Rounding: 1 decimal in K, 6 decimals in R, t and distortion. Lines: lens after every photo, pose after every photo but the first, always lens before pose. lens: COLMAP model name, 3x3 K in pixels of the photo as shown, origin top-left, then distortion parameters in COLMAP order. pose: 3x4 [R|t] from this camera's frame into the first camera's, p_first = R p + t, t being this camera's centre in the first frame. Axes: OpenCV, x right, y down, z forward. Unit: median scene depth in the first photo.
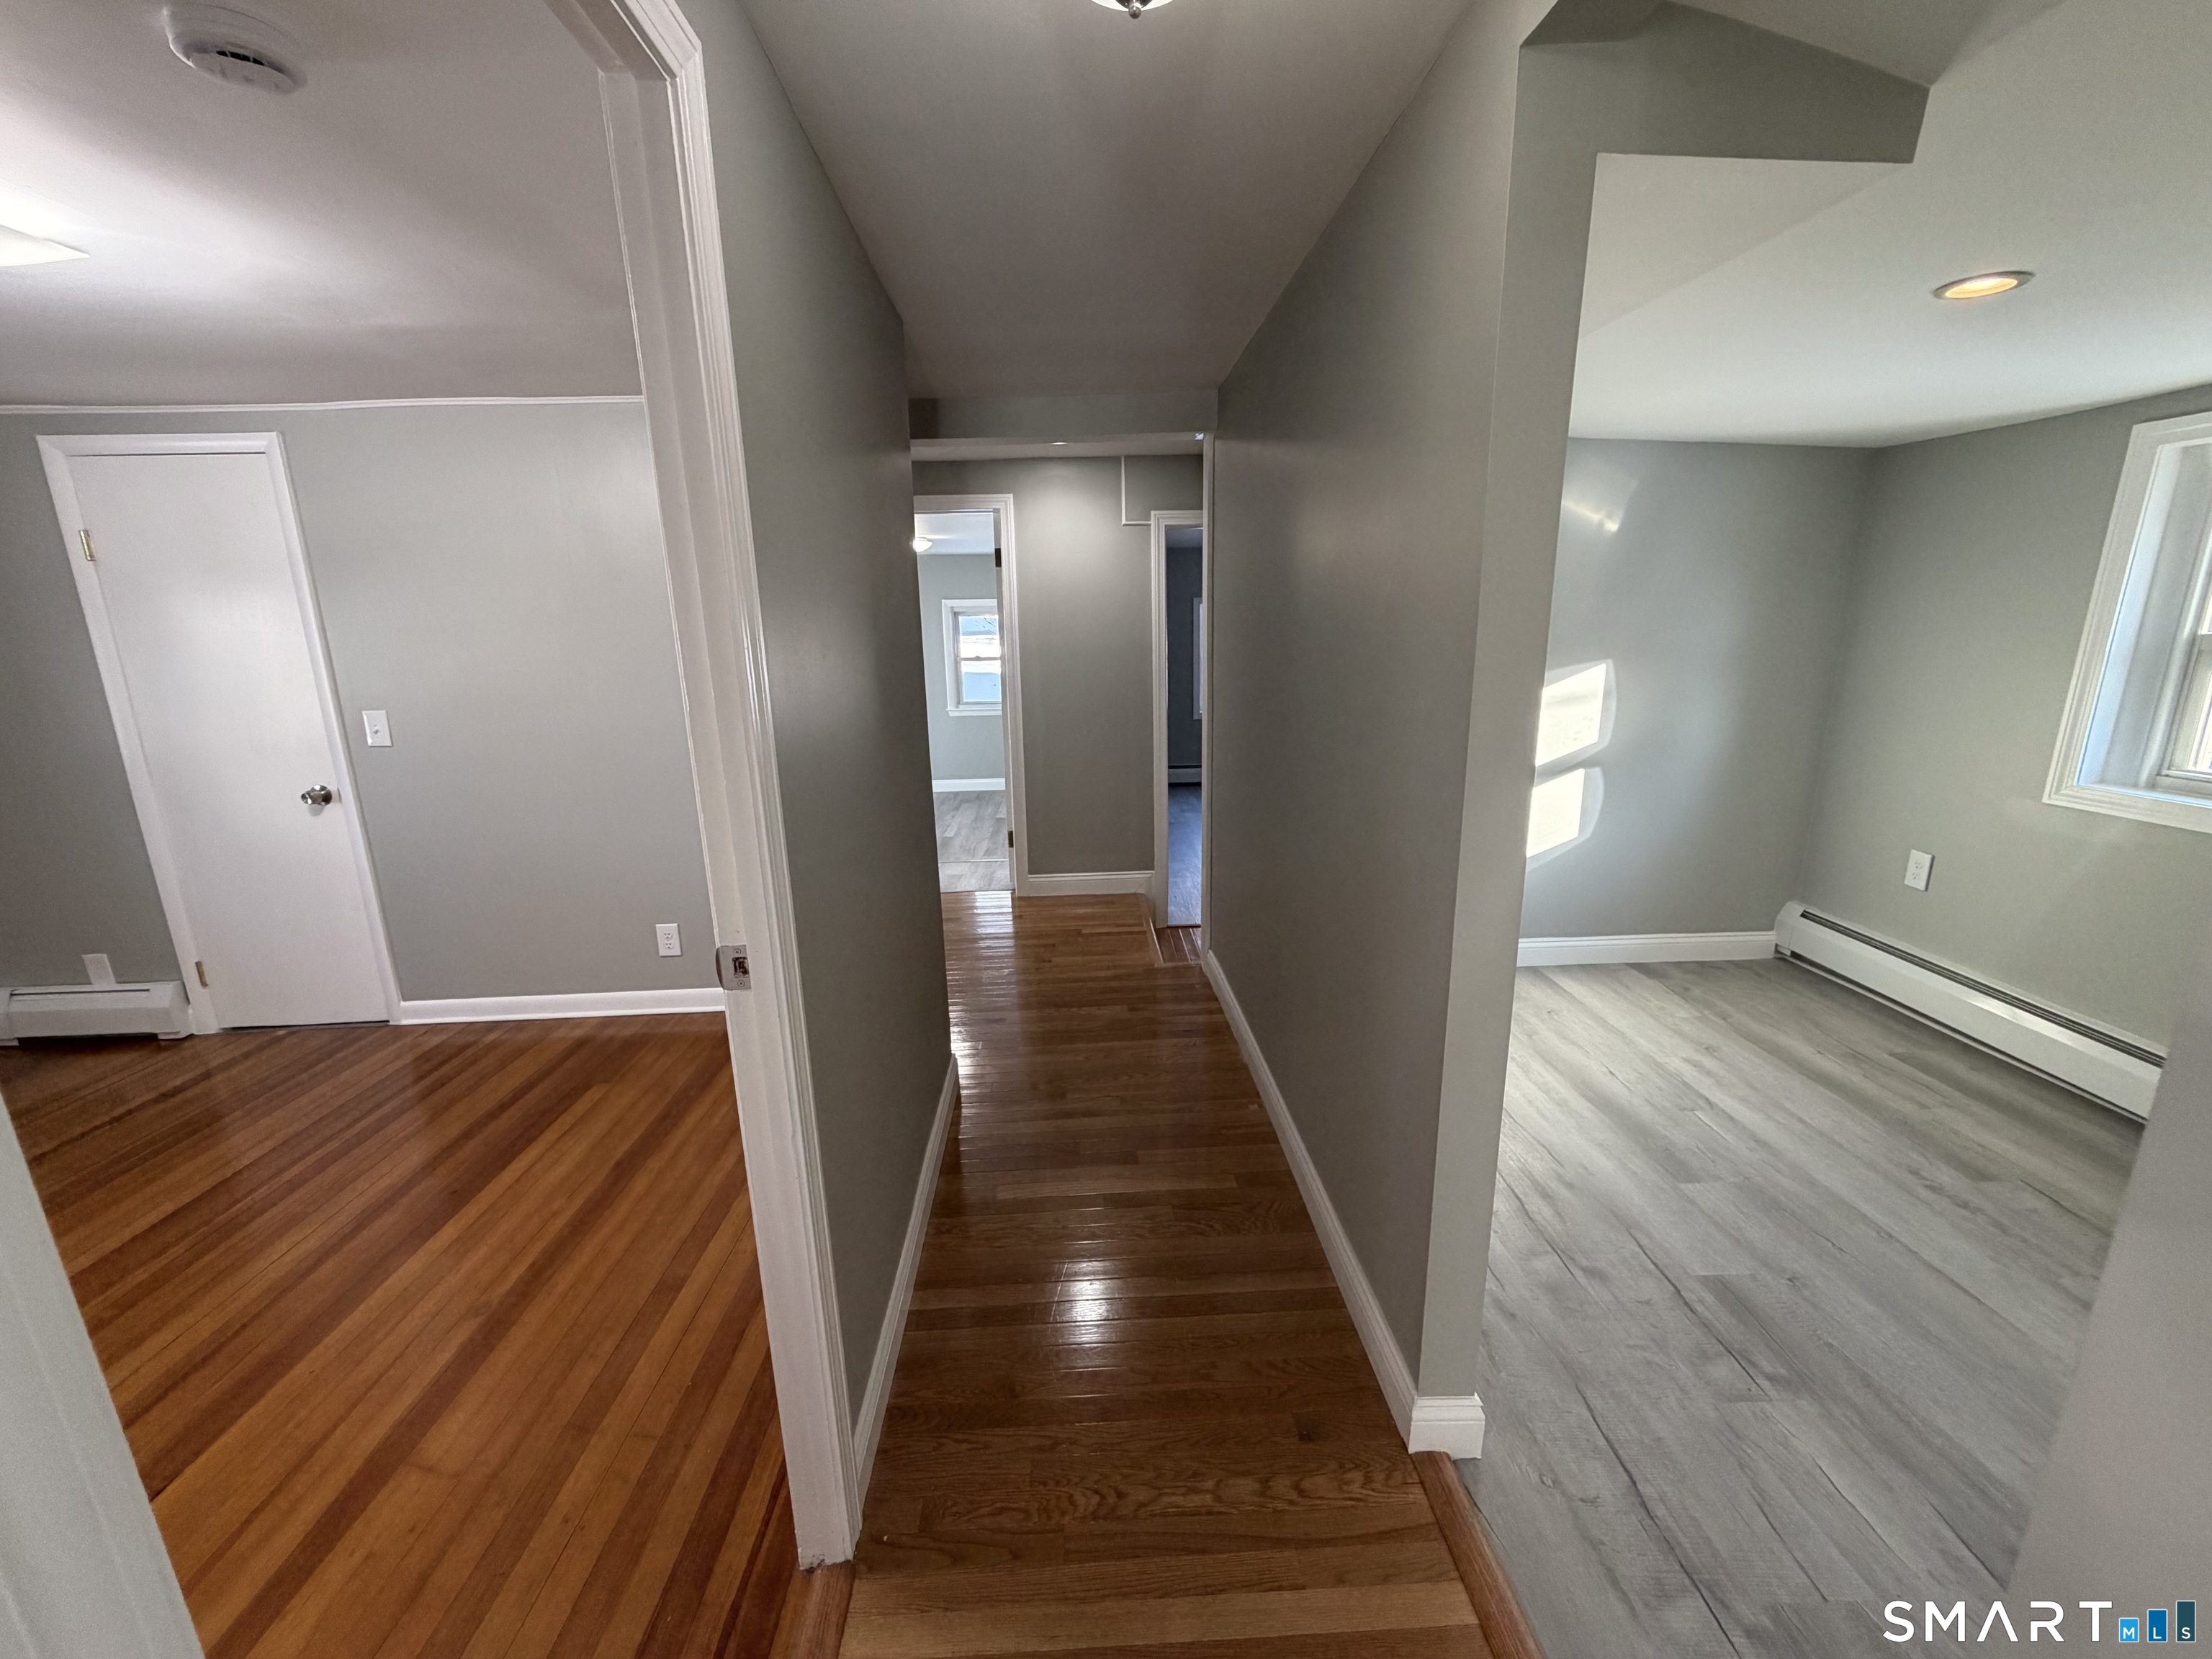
lens RADIAL K [[882.9, 0, 1096.2], [0, 882.9, 827.1], [0, 0, 1]] dist [-0.000849, 0.000553]
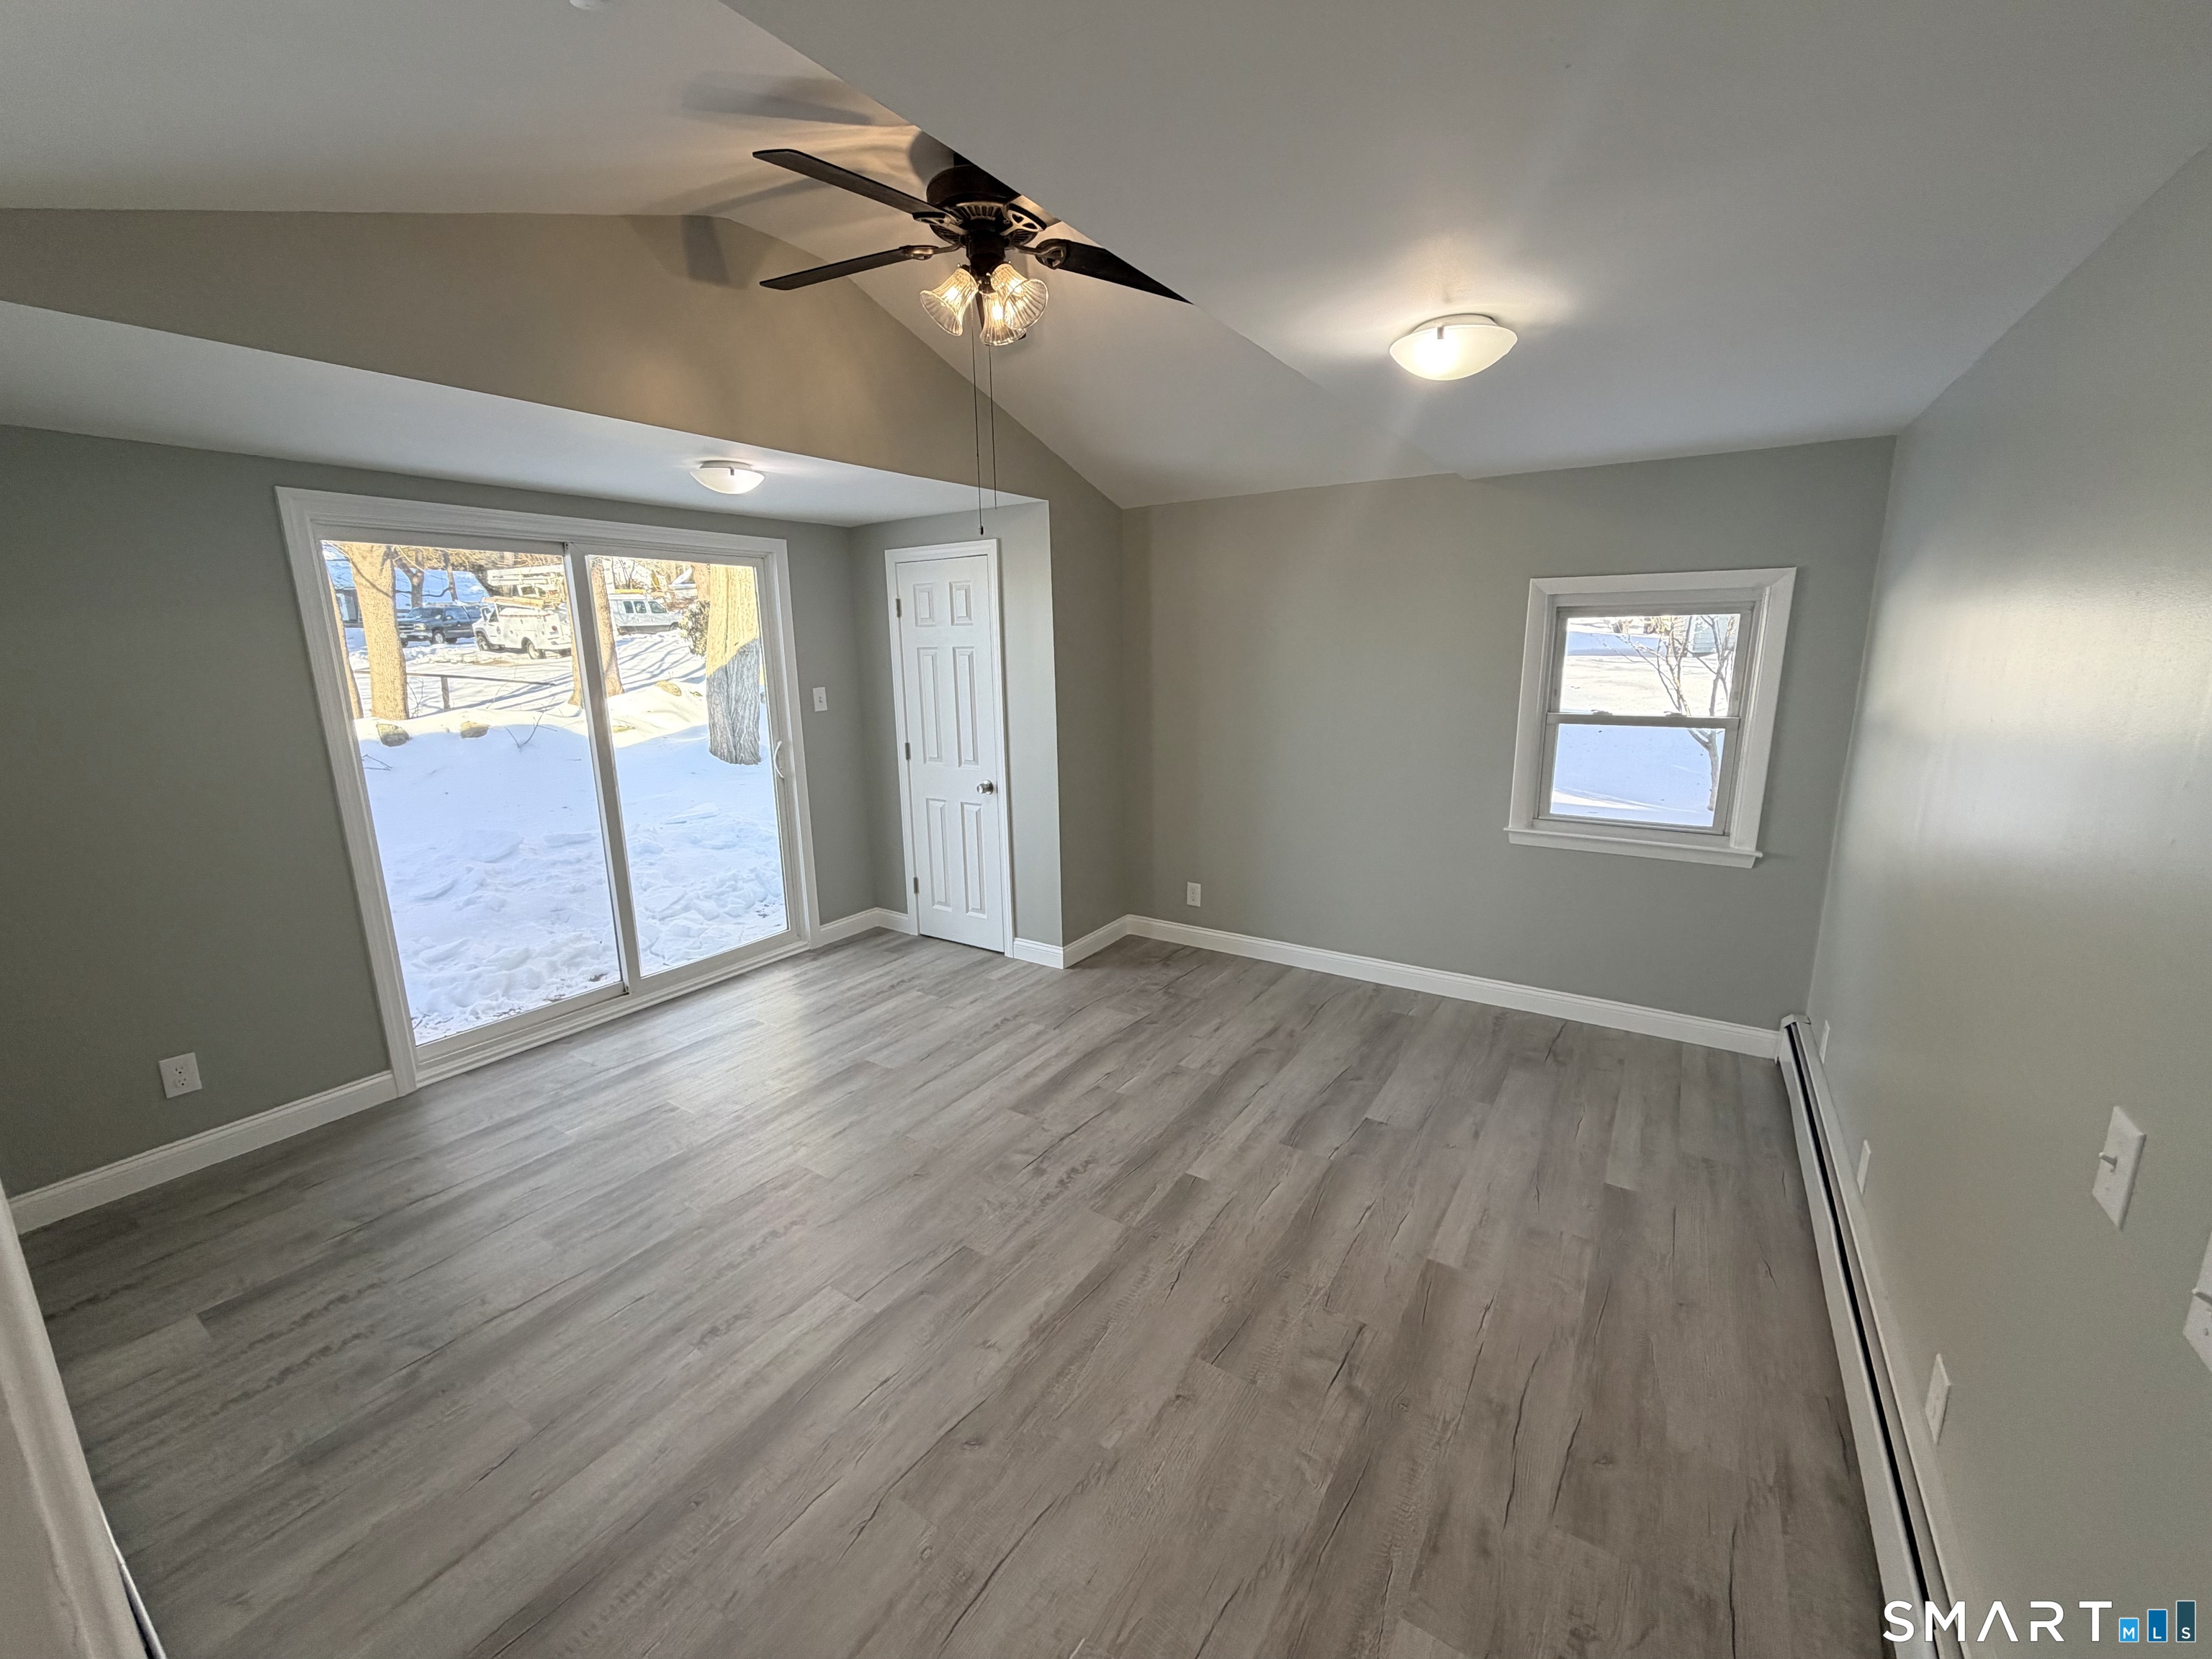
lens RADIAL K [[882.9, 0, 1104.2], [0, 882.9, 830.5], [0, 0, 1]] dist [-0.000849, 0.000553]
pose [[0.819491, 0.126568, -0.558941, -0.155629], [-0.134588, 0.990534, 0.026972, -0.211153], [0.557064, 0.053124, 0.828769, 0.940490]]
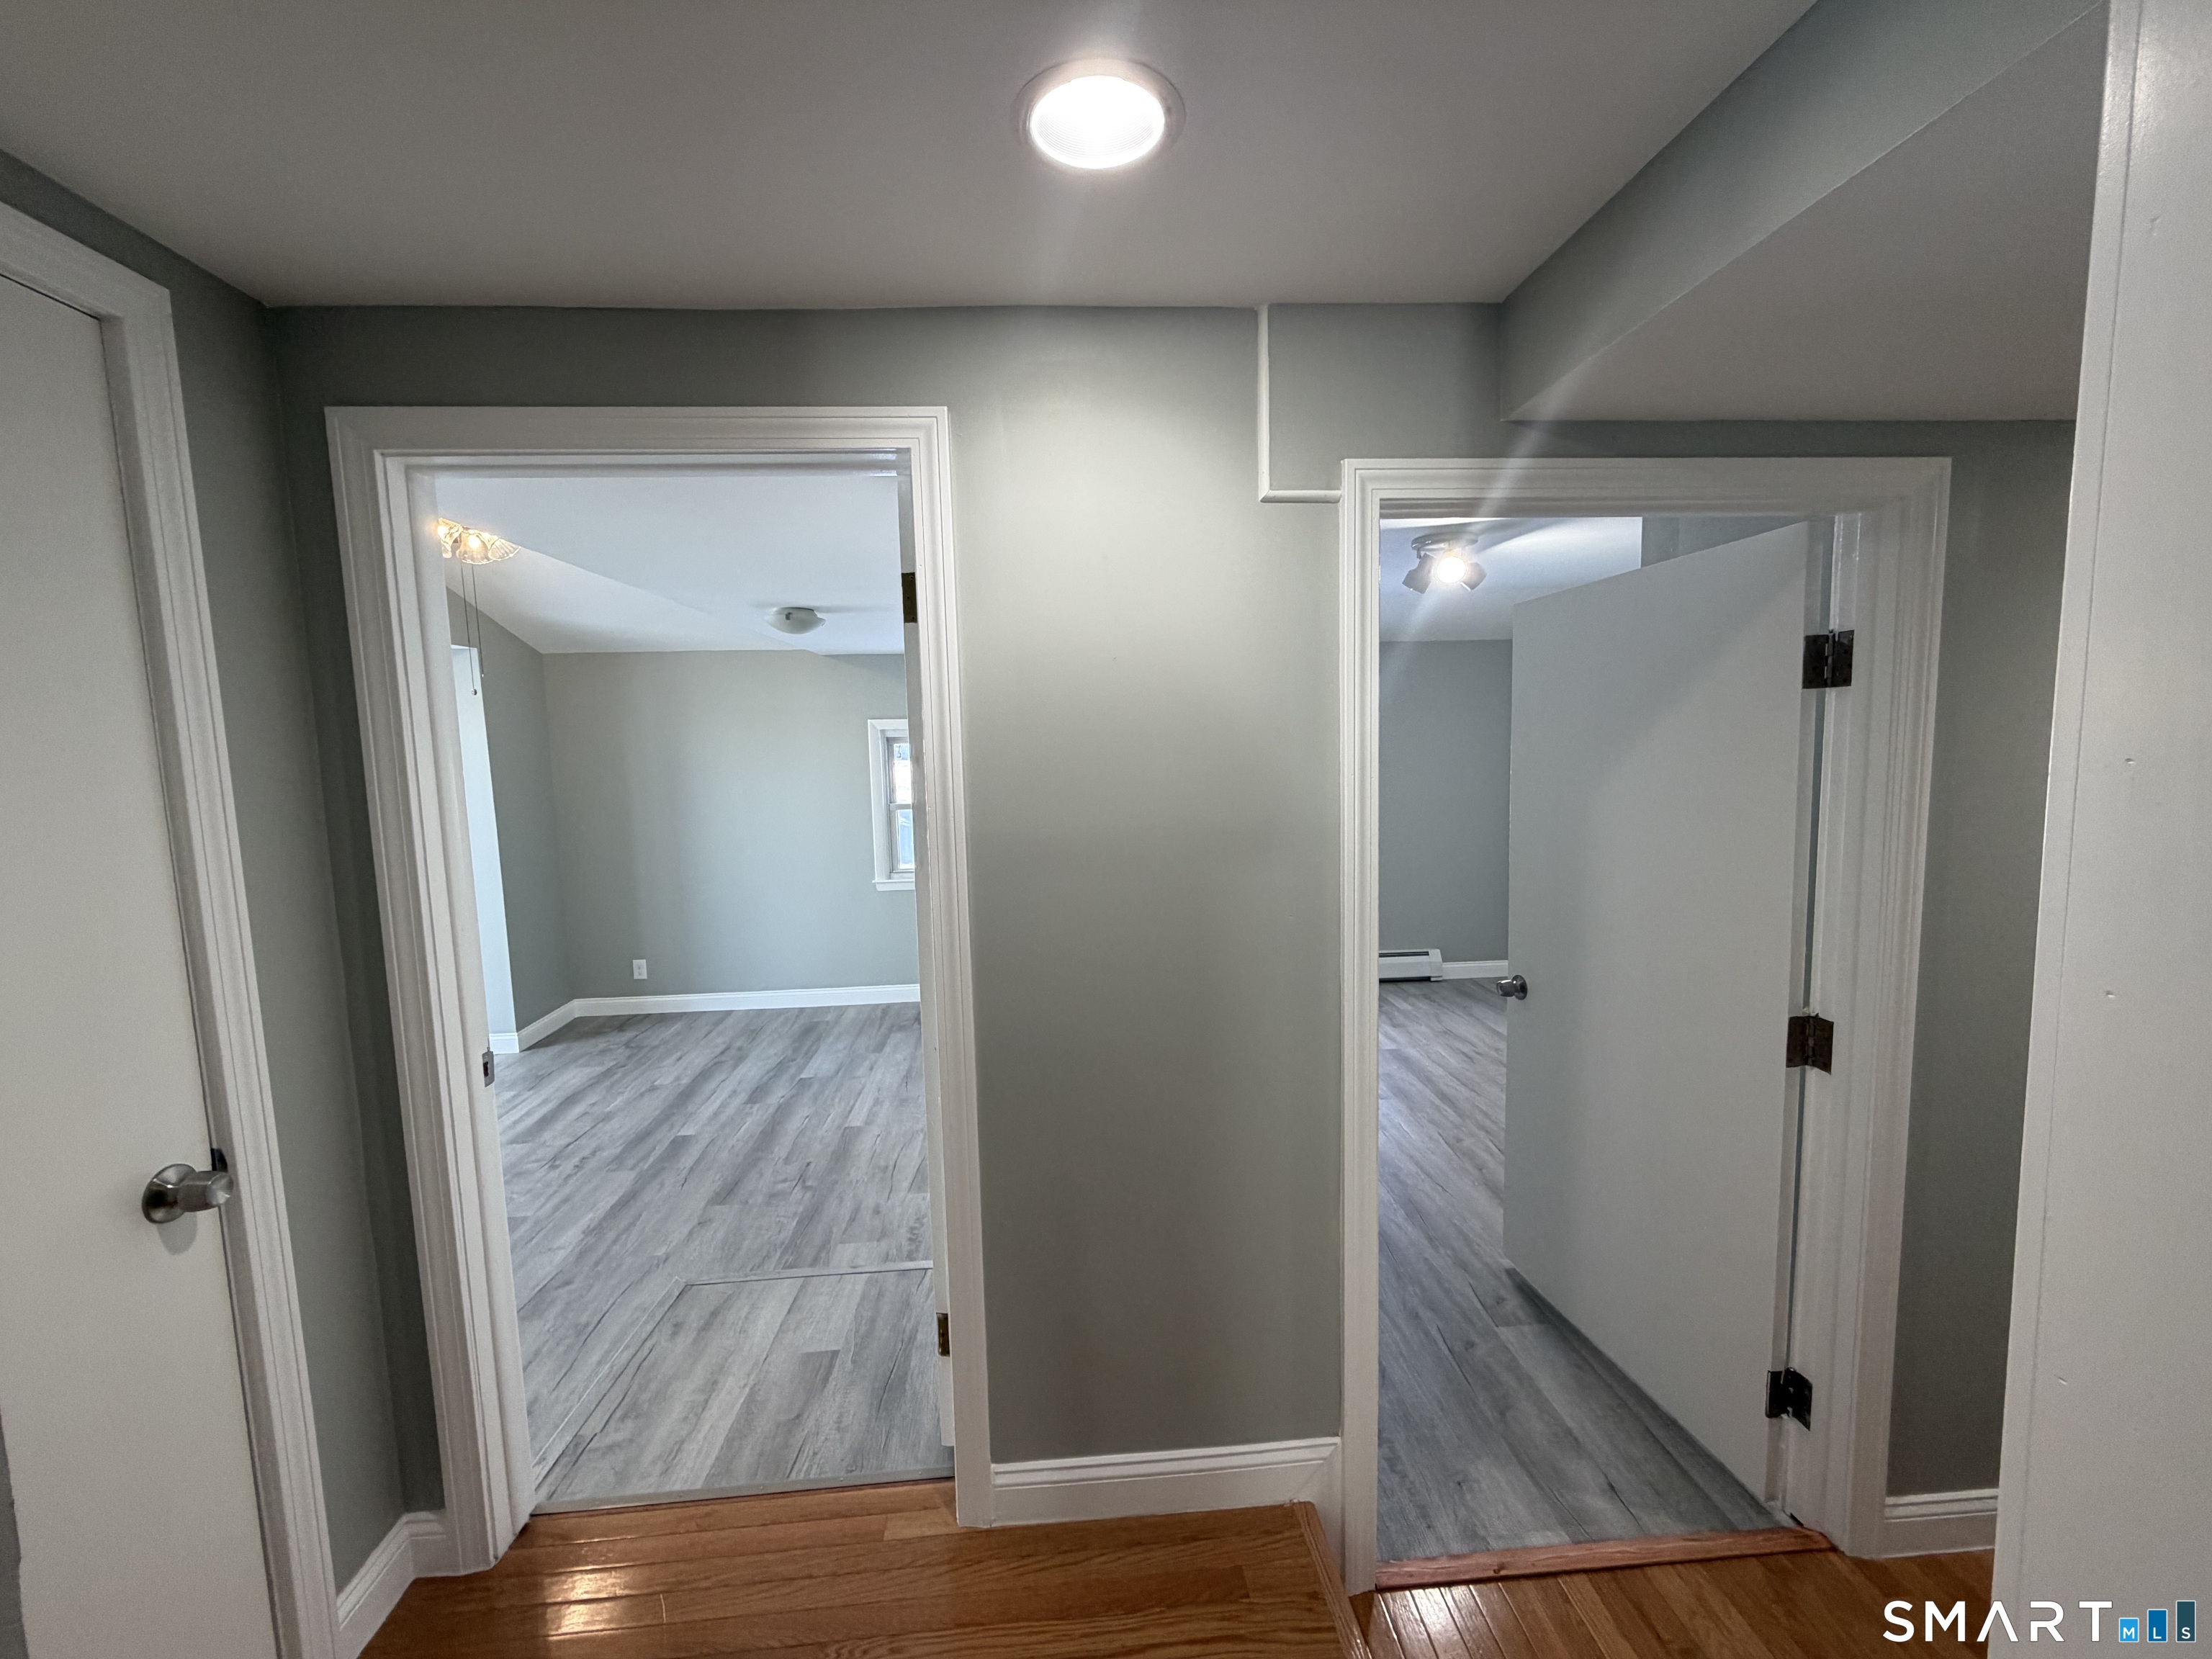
lens RADIAL K [[882.9, 0, 1098.3], [0, 882.9, 823.2], [0, 0, 1]] dist [-0.000849, 0.000553]
pose [[0.999334, -0.007380, 0.035728, -0.042648], [0.012299, 0.990148, -0.139487, -0.147665], [-0.034347, 0.139833, 0.989579, 0.596437]]
